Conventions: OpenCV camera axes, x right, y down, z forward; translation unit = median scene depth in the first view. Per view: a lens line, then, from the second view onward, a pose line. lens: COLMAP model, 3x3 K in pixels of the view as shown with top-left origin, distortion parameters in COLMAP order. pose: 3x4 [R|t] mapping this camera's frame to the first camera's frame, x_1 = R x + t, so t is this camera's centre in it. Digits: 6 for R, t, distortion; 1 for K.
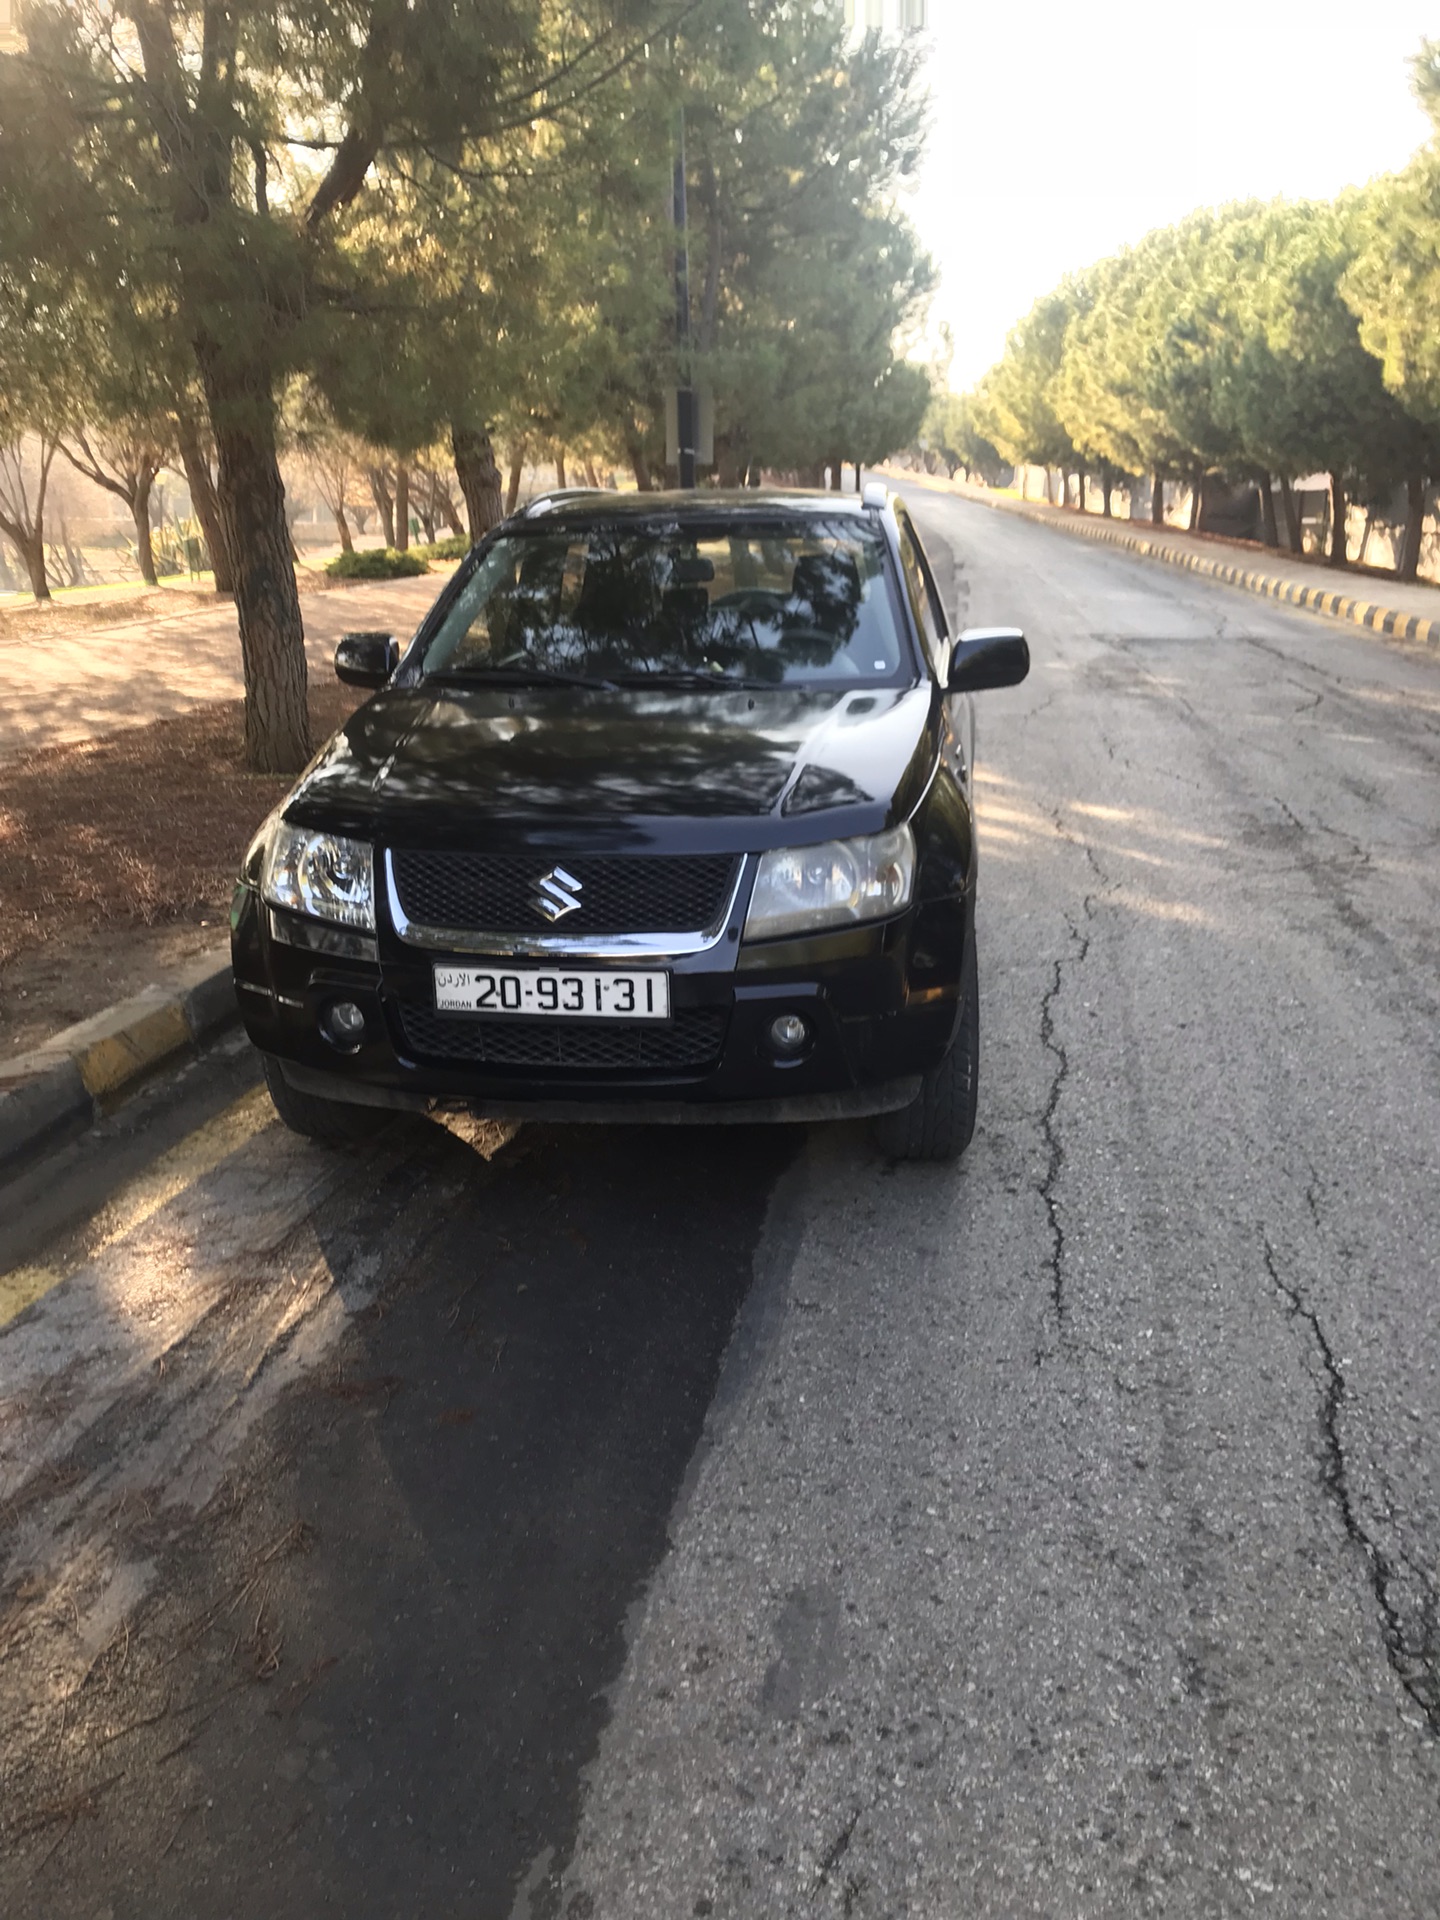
lens RADIAL K [[1569.5, 0, 720.0], [0, 1569.5, 960.0], [0, 0, 1]] dist [-0.032512, 0.002044]
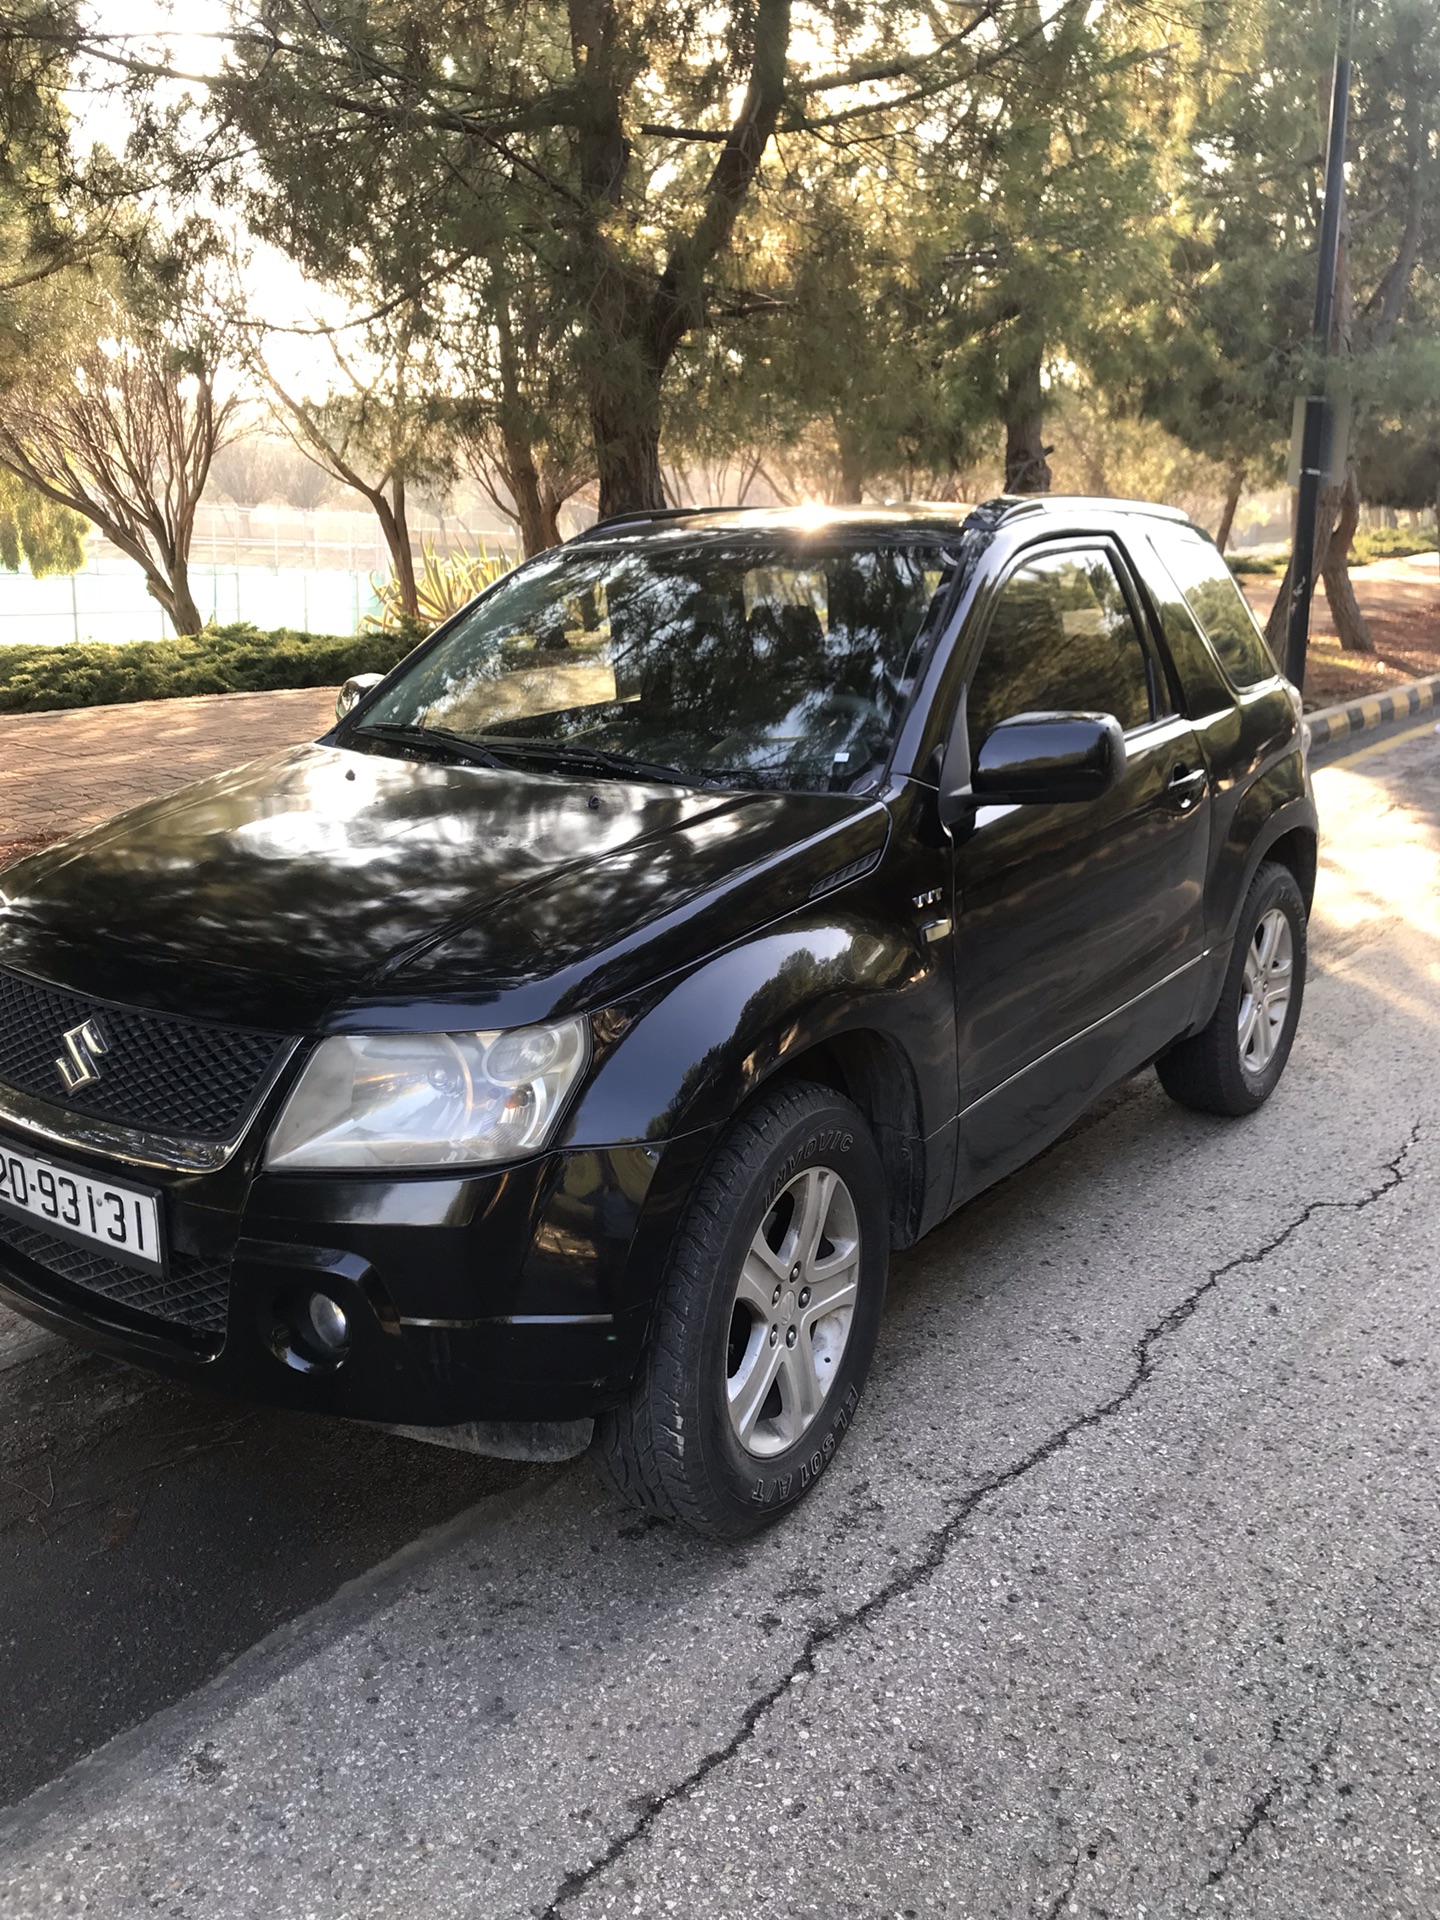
lens RADIAL K [[1619.5, 0, 720.0], [0, 1619.5, 960.0], [0, 0, 1]] dist [0.020240, 0.007906]
pose [[0.903034, 0.123286, -0.411497, 0.439475], [-0.134663, 0.990890, 0.001354, -0.121103], [0.407916, 0.054191, 0.911410, 0.431604]]
